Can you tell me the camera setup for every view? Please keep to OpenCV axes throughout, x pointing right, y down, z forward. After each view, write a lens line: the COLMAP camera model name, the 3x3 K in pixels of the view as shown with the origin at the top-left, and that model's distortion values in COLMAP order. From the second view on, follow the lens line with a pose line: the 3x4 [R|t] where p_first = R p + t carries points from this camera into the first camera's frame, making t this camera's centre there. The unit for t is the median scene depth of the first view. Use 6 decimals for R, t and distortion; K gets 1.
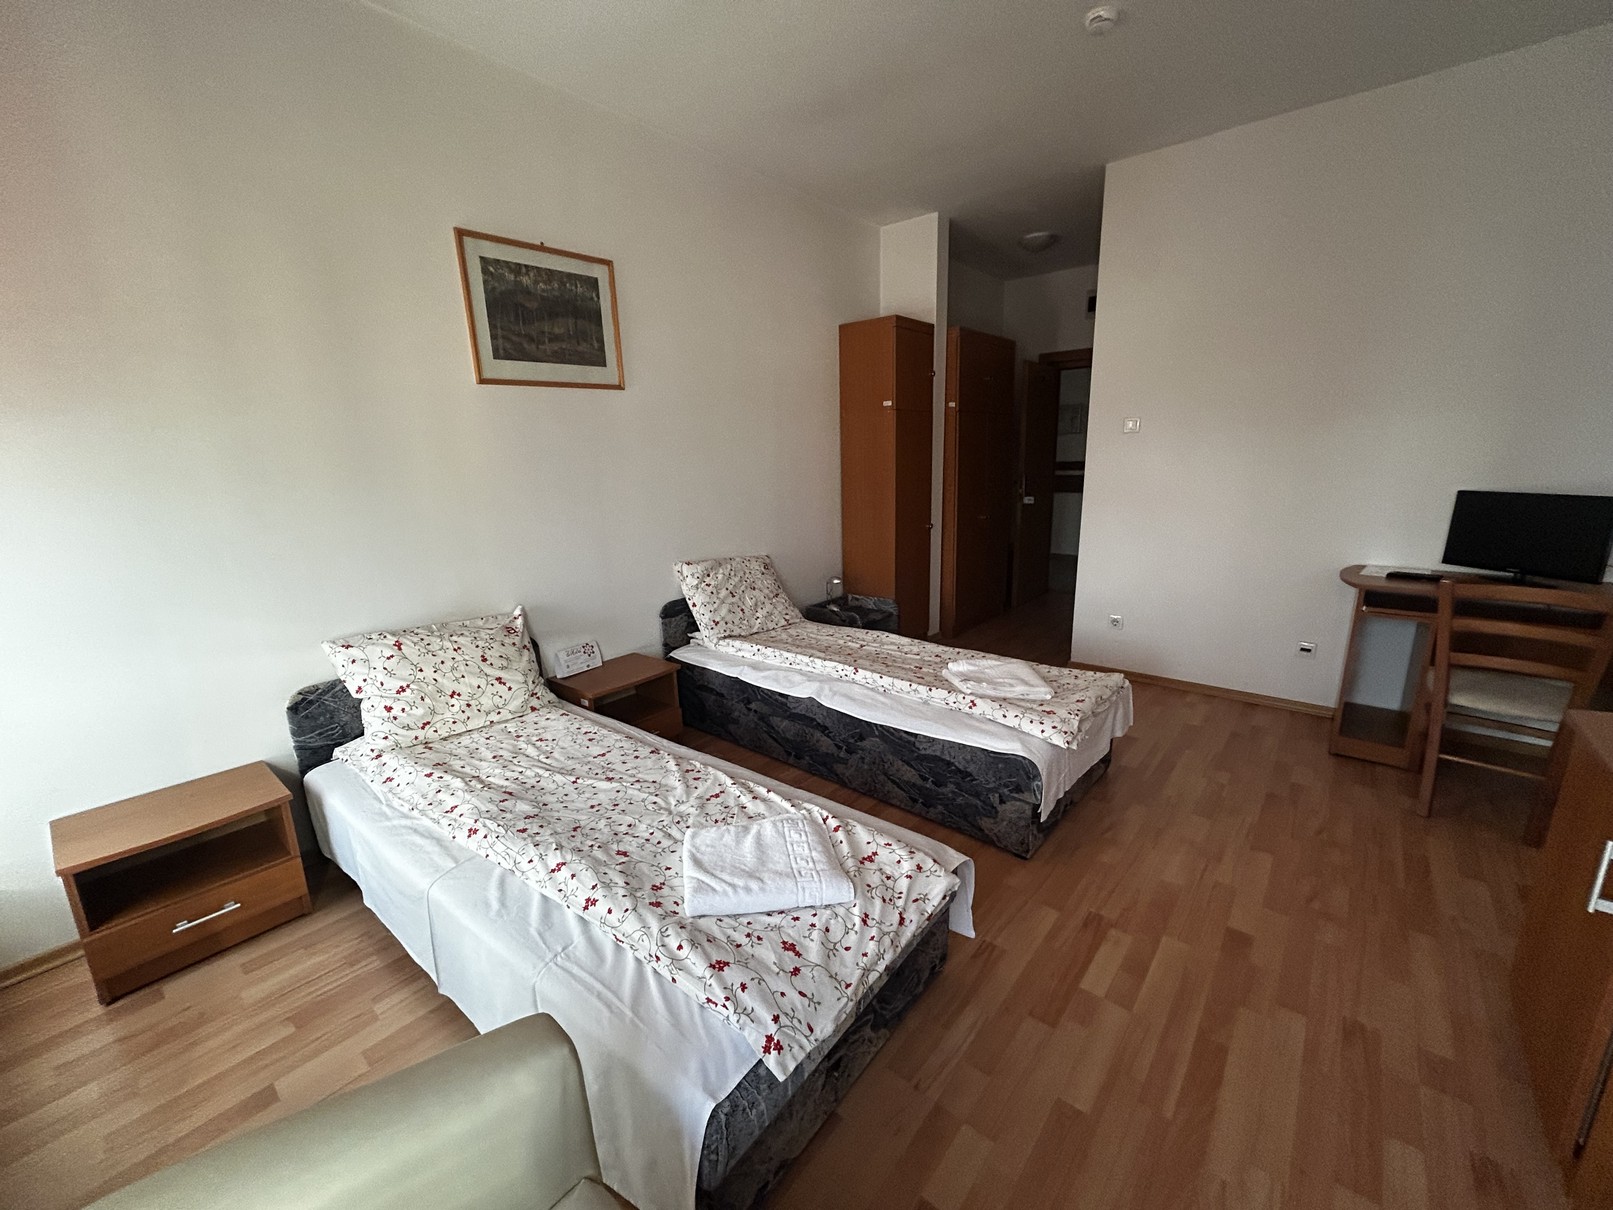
lens RADIAL K [[648.6, 0, 812.2], [0, 648.6, 607.5], [0, 0, 1]] dist [0.000414, 0.000283]
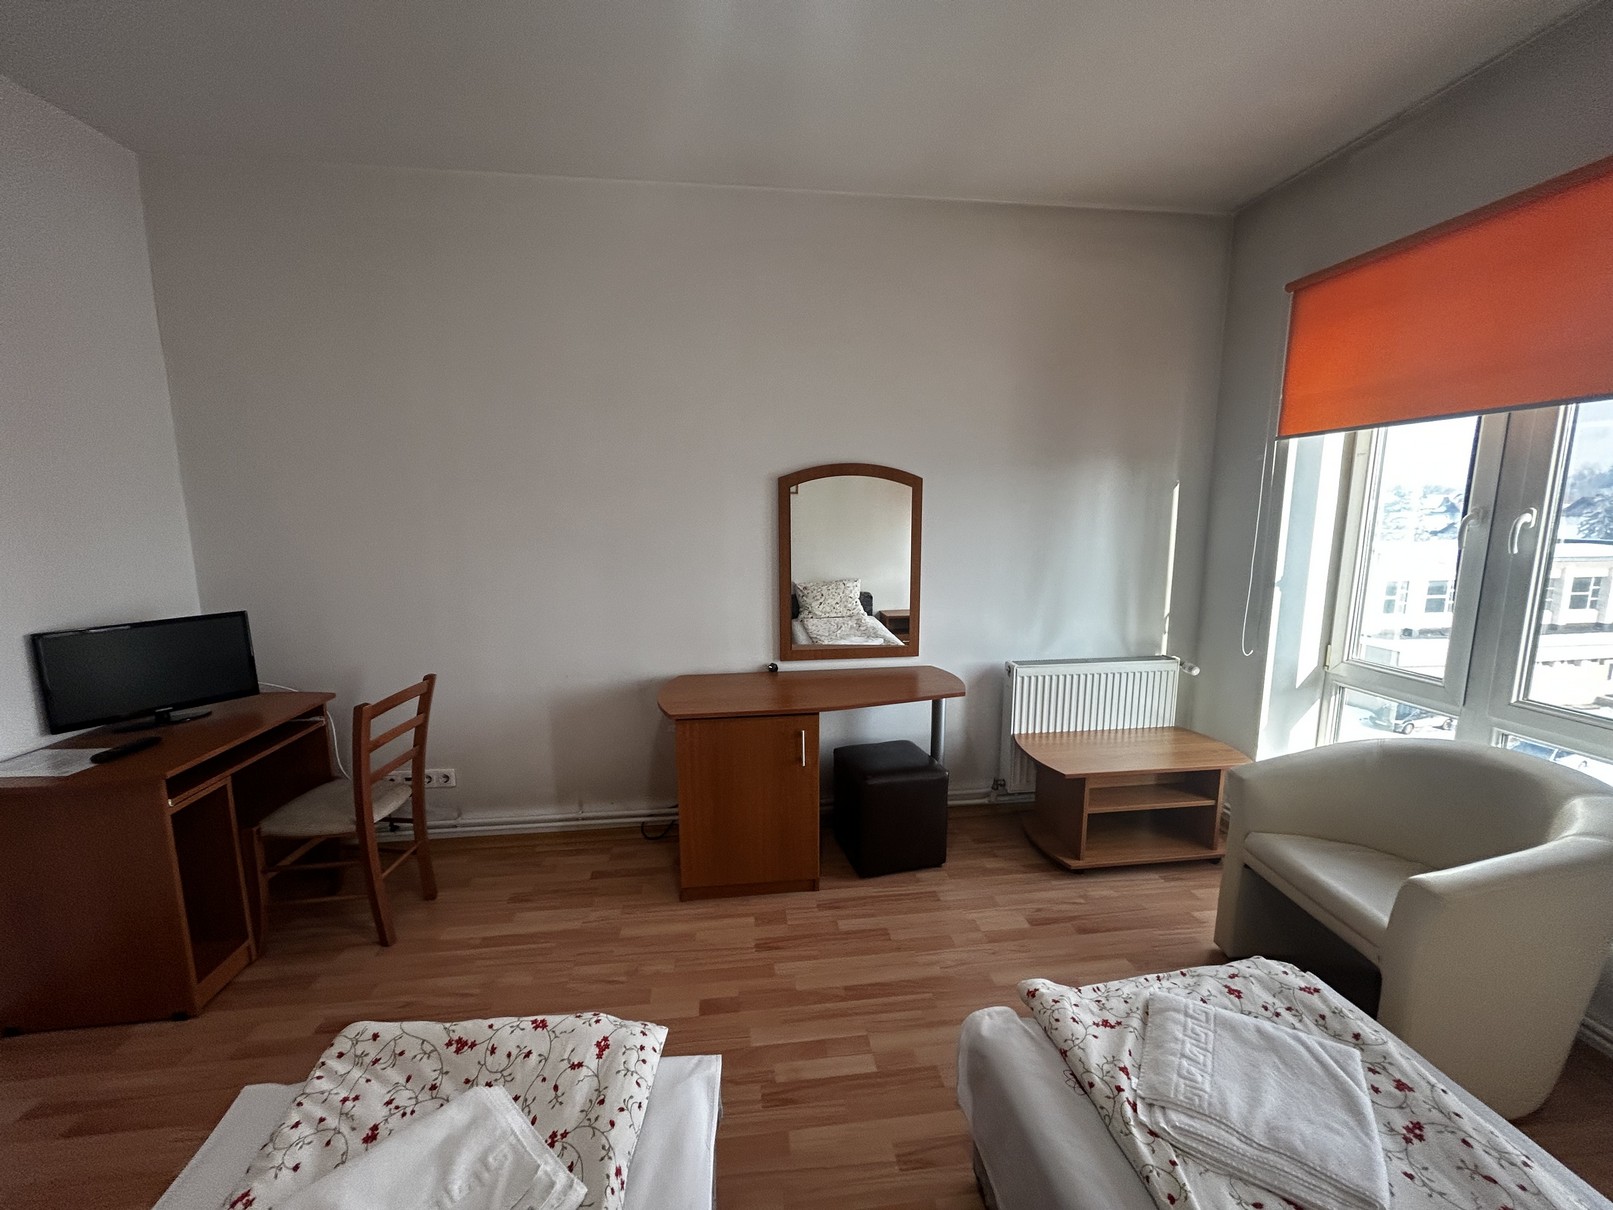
lens RADIAL K [[648.6, 0, 812.2], [0, 648.6, 607.5], [0, 0, 1]] dist [0.000414, 0.000283]
pose [[-0.725726, -0.079701, 0.683352, -0.104522], [0.179869, 0.936740, 0.300277, -0.282391], [-0.664055, 0.340832, -0.665480, 0.948419]]
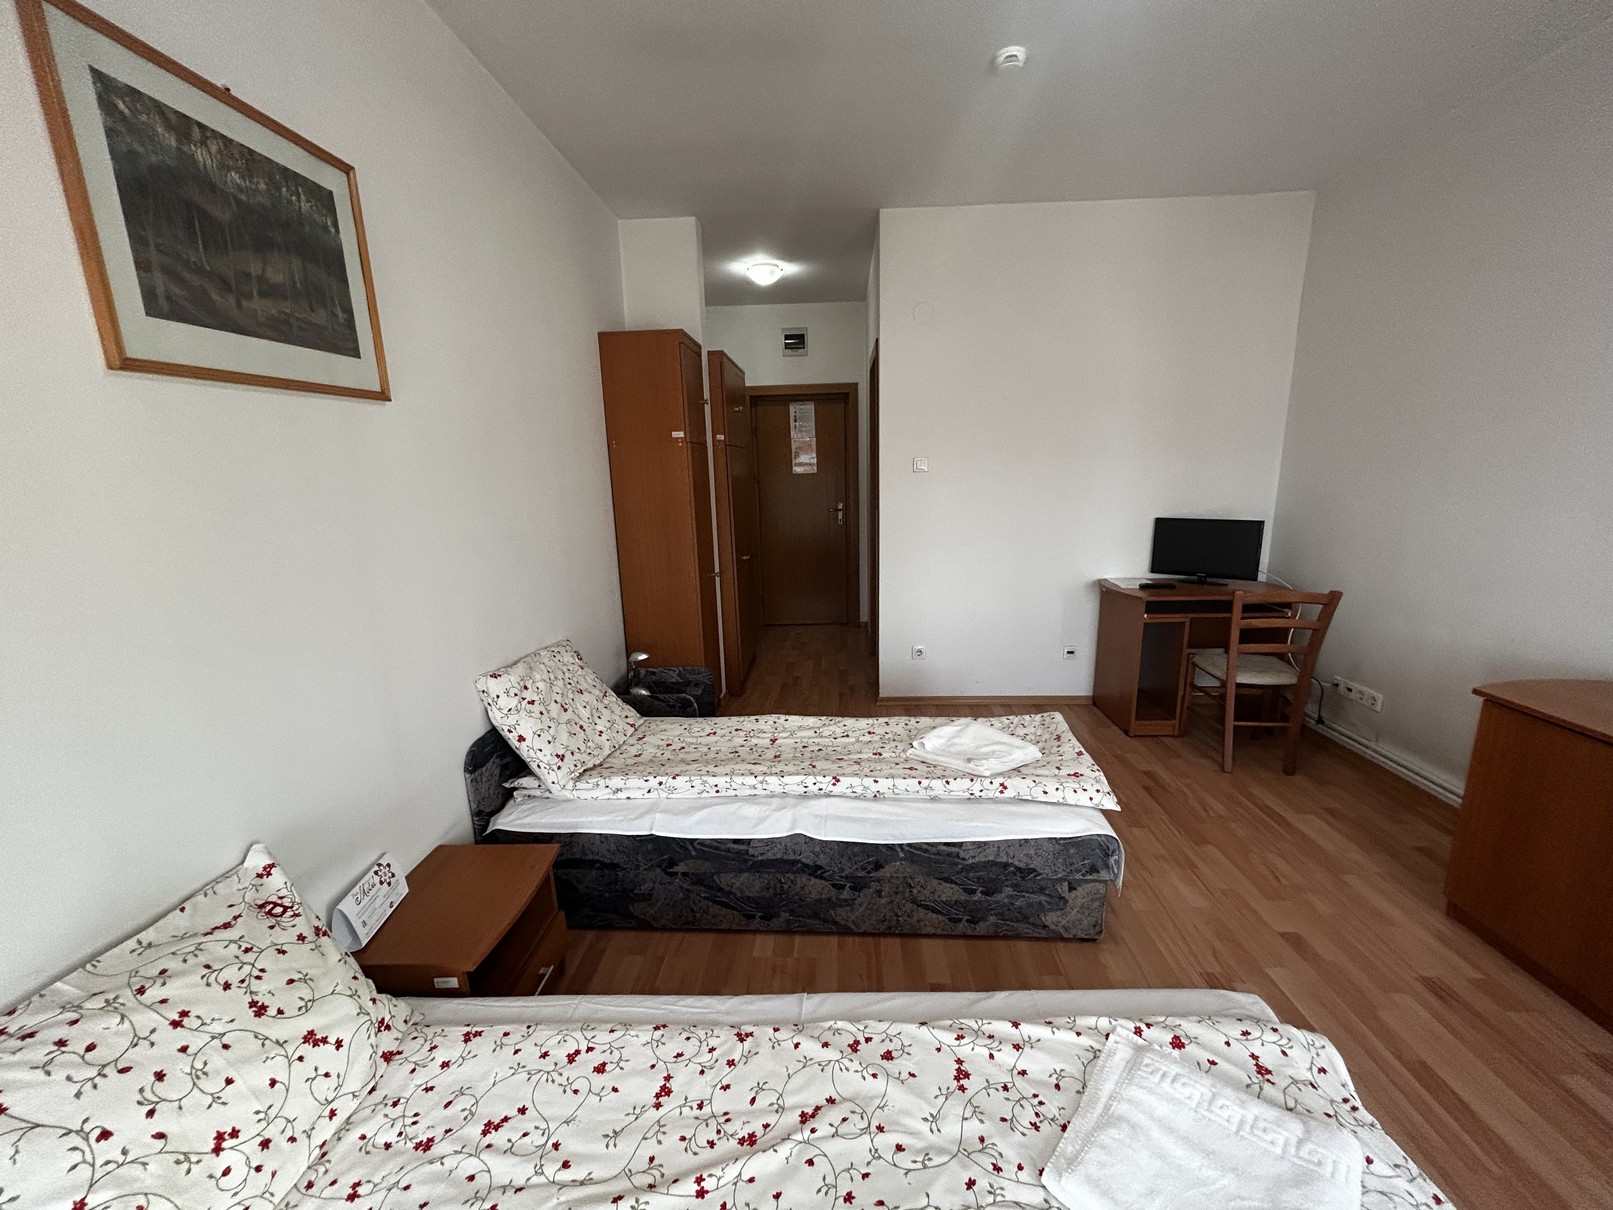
lens RADIAL K [[648.6, 0, 812.2], [0, 648.6, 607.5], [0, 0, 1]] dist [0.000414, 0.000283]
pose [[0.797471, -0.123093, 0.590668, -0.391415], [0.144770, 0.989407, 0.010732, -0.121043], [-0.585732, 0.076953, 0.806843, 0.376941]]
